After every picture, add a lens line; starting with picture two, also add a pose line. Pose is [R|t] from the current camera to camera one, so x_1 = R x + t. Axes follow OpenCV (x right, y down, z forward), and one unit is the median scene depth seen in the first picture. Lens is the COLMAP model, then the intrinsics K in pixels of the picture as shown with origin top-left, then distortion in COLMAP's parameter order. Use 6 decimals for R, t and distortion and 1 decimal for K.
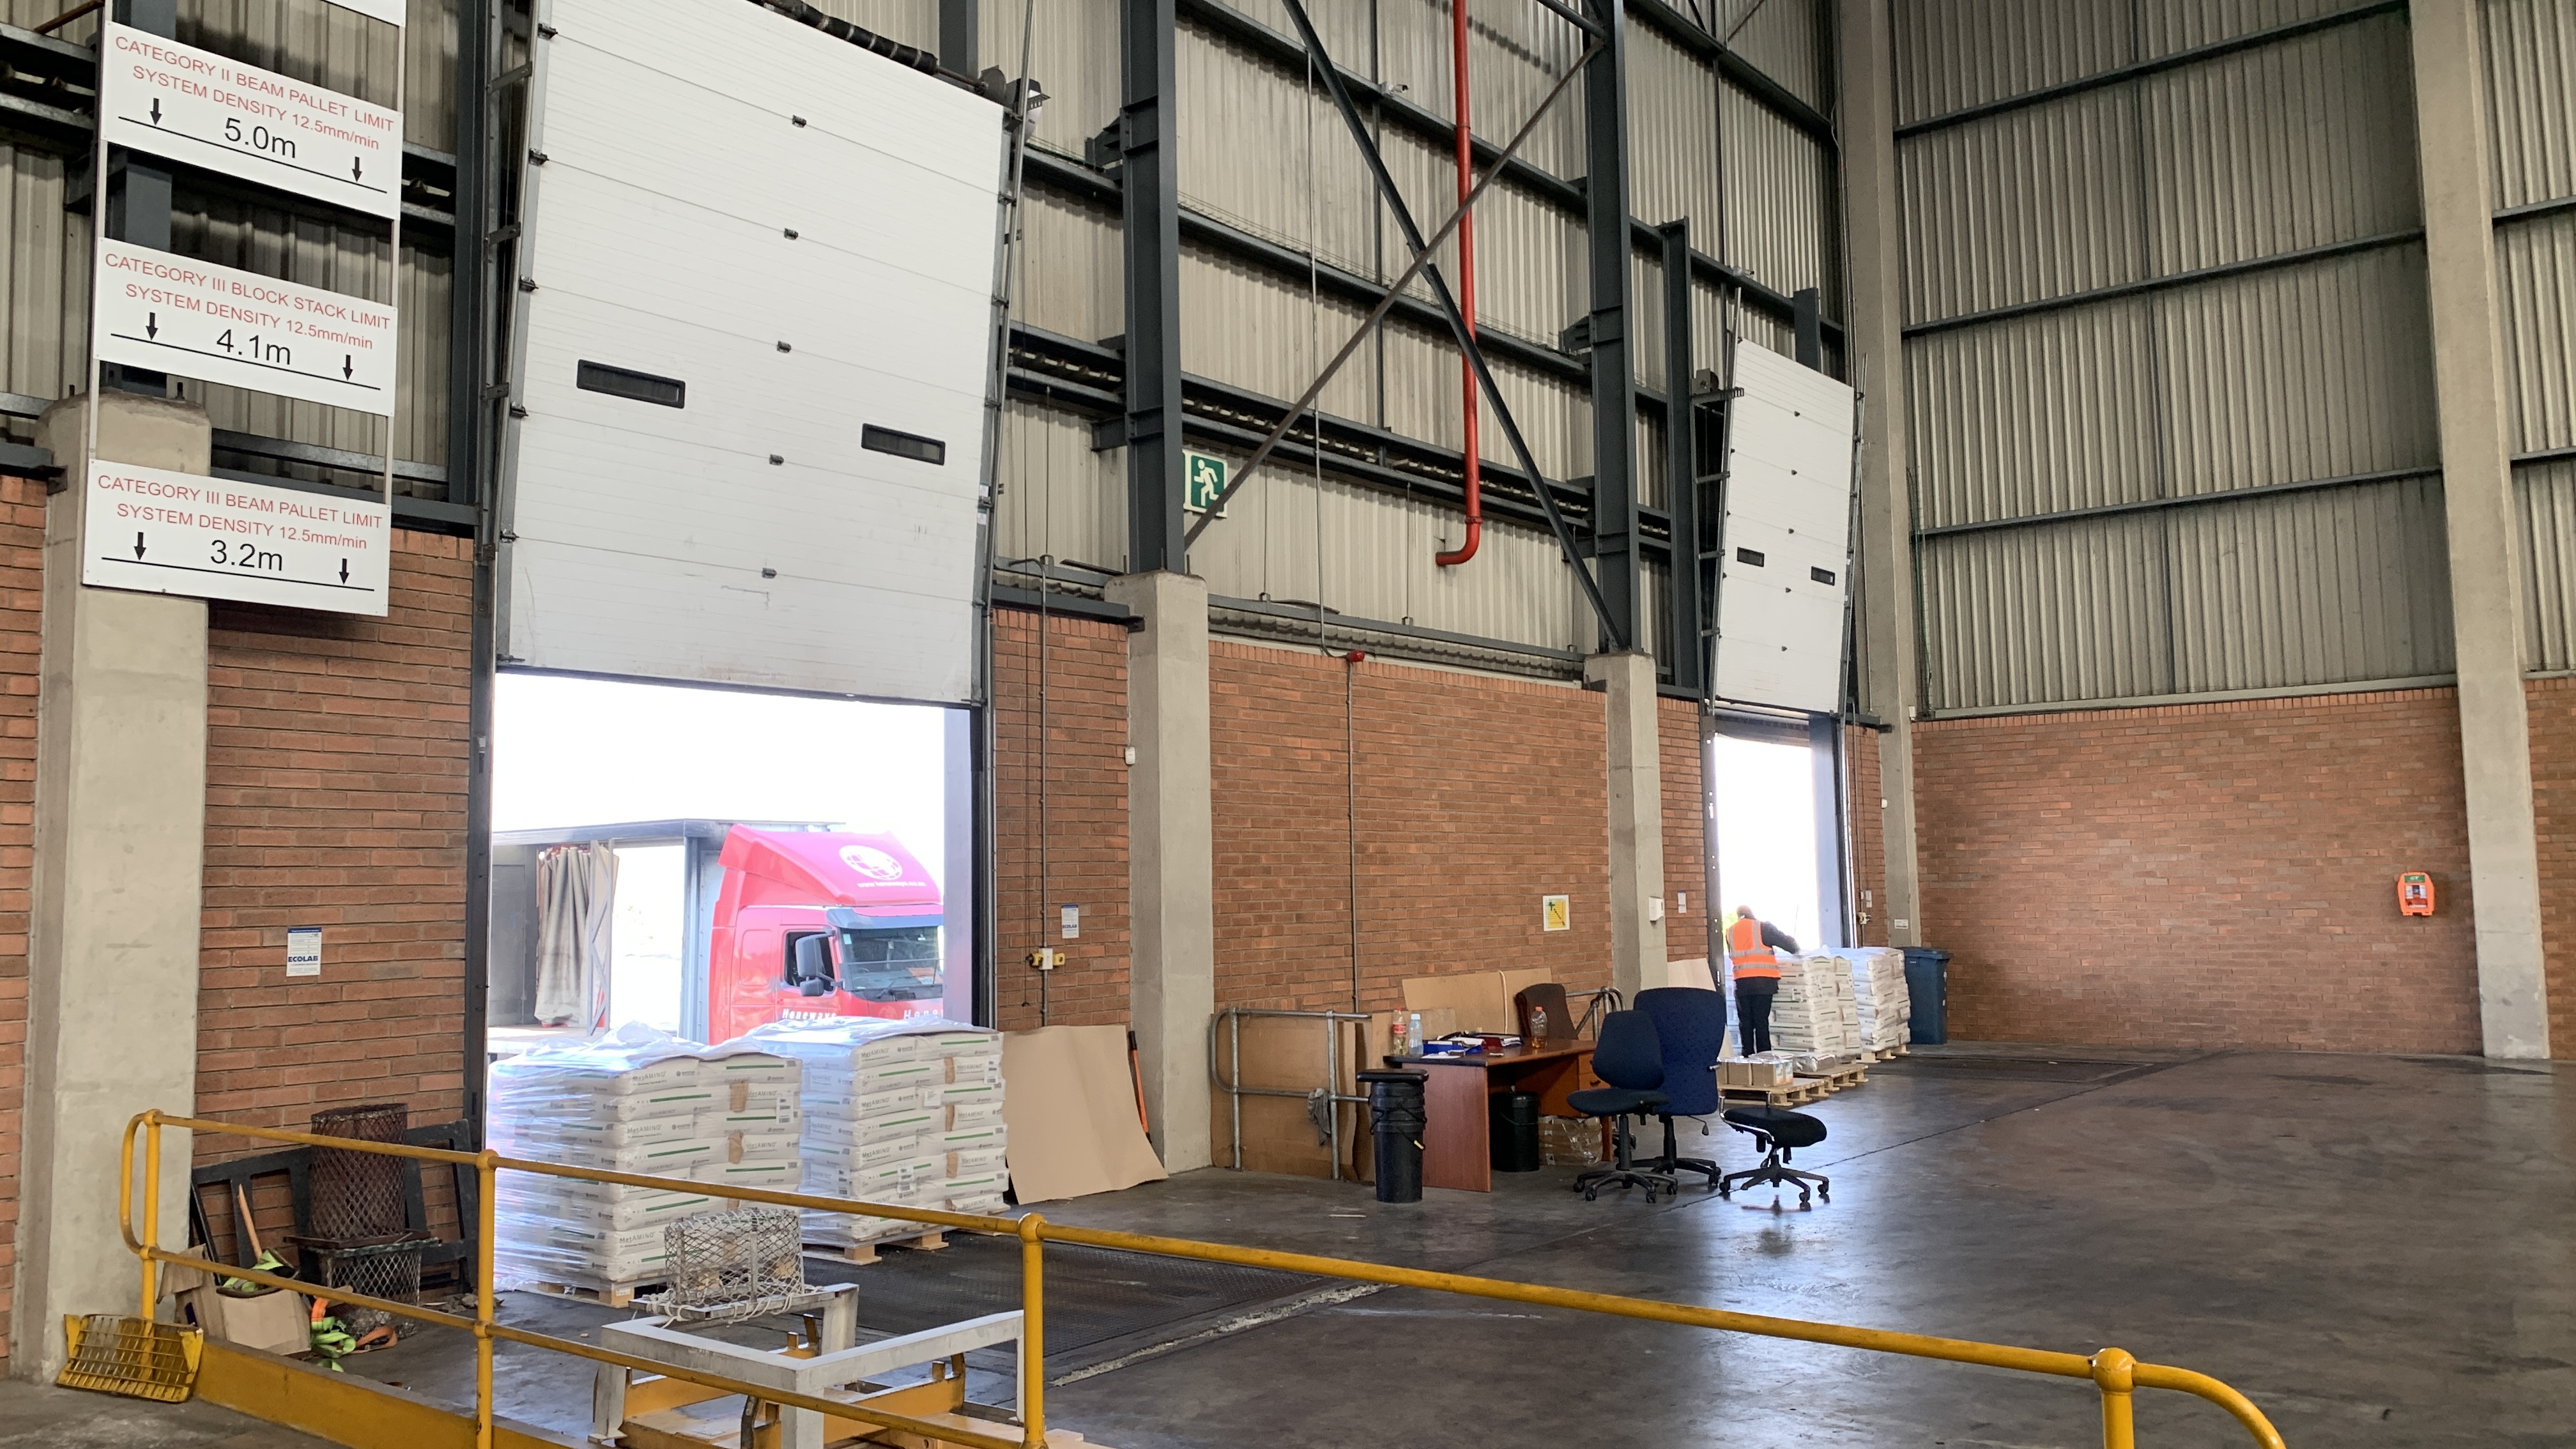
lens RADIAL K [[1937.3, 0, 1326.4], [0, 1937.3, 738.8], [0, 0, 1]] dist [0.032405, -0.035928]
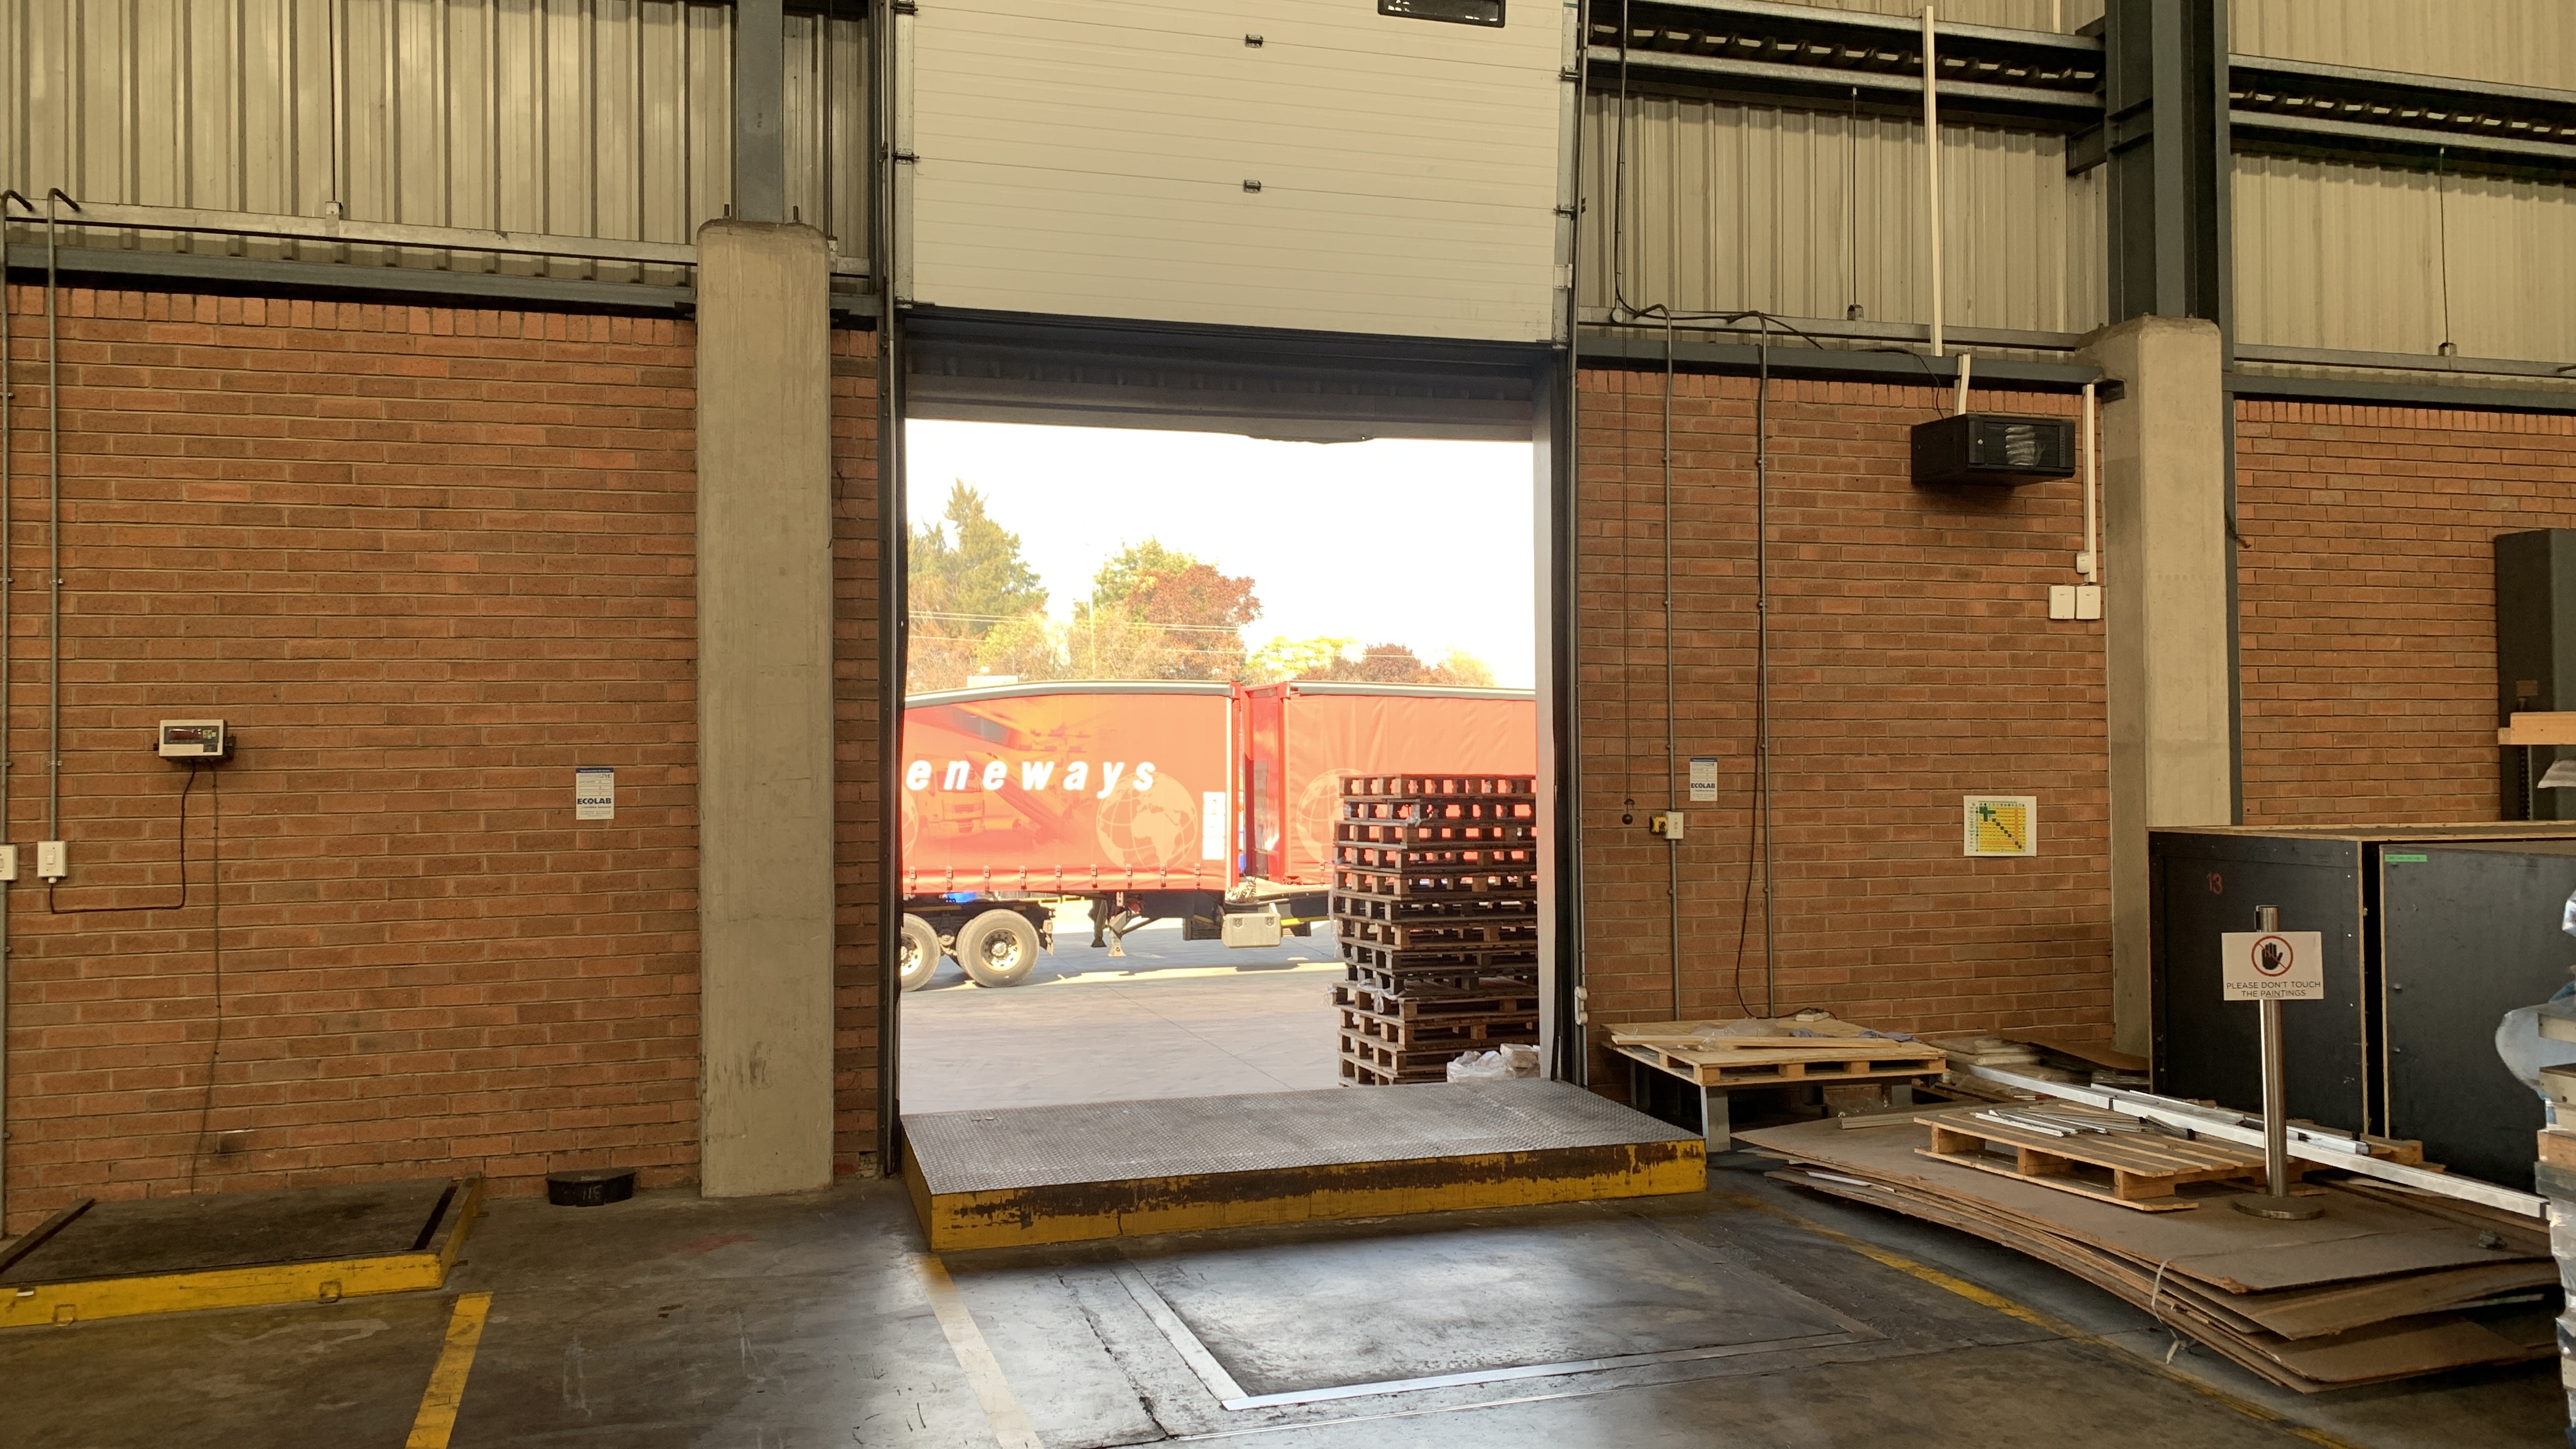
lens RADIAL K [[1928.5, 0, 1302.5], [0, 1928.5, 697.9], [0, 0, 1]] dist [0.072842, -0.125230]
pose [[0.803781, 0.016259, -0.594703, 0.107685], [0.028130, 0.997470, 0.065289, 0.004548], [0.594260, -0.069207, 0.801290, 0.165570]]
